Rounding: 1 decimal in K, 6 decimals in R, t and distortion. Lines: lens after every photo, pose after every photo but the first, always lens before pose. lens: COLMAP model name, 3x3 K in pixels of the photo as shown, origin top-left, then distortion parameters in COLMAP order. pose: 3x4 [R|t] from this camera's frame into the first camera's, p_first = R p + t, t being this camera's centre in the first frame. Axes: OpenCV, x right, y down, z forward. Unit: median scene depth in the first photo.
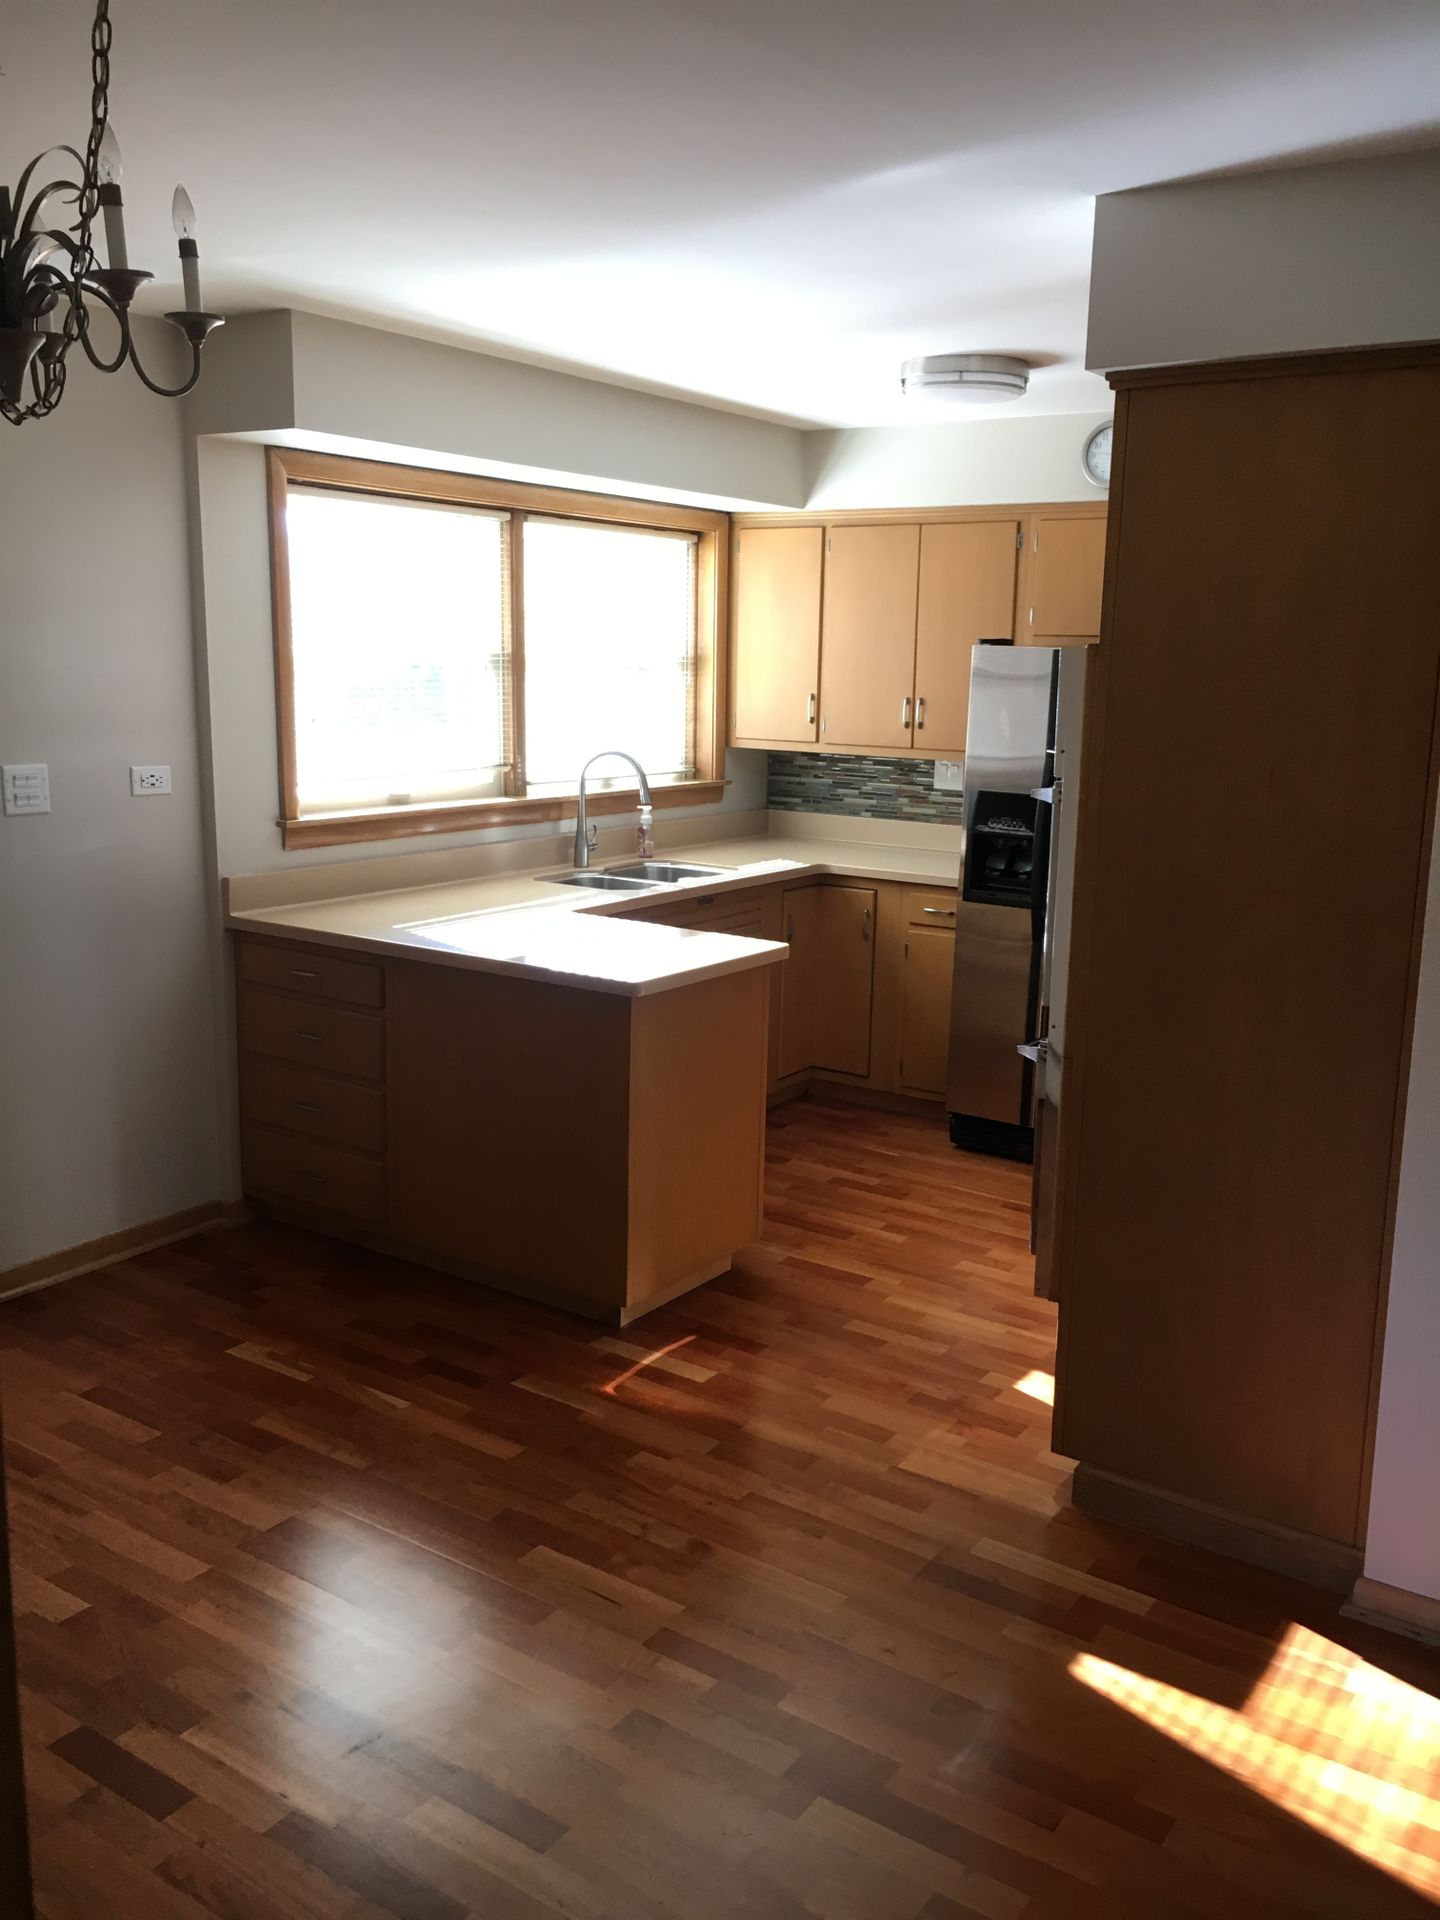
lens RADIAL K [[1634.5, 0, 719.3], [0, 1634.5, 959.8], [0, 0, 1]] dist [0.001896, 0.003173]
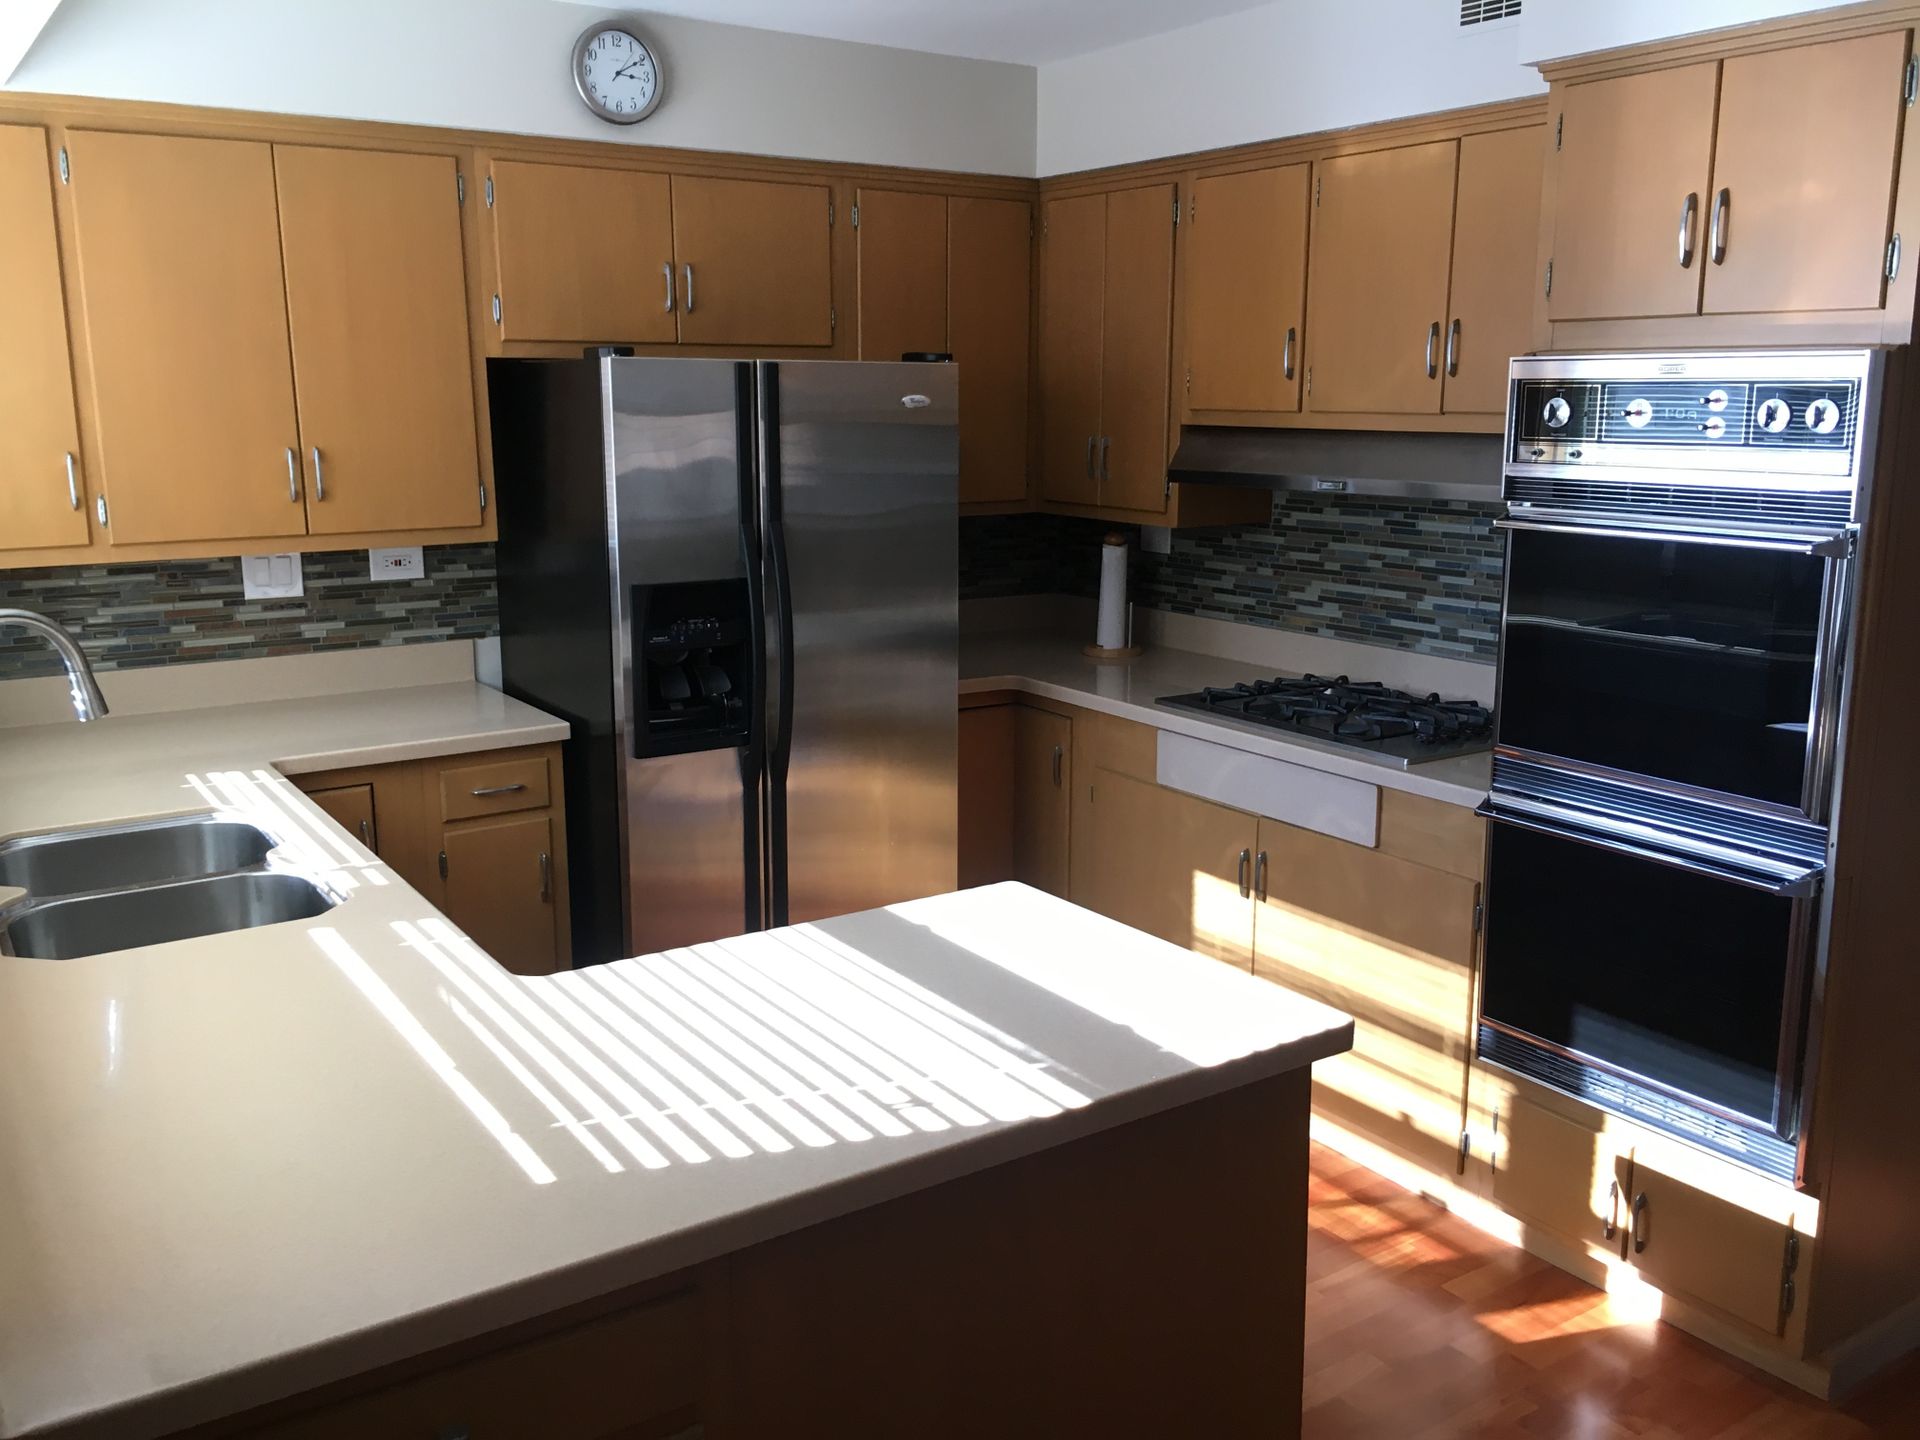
lens RADIAL K [[1634.5, 0, 960.5], [0, 1634.5, 718.7], [0, 0, 1]] dist [0.001896, 0.003173]
pose [[0.357593, -0.213088, 0.909242, -0.323872], [0.183946, 0.970618, 0.155128, -0.107393], [-0.915582, 0.111779, 0.386283, 0.538388]]
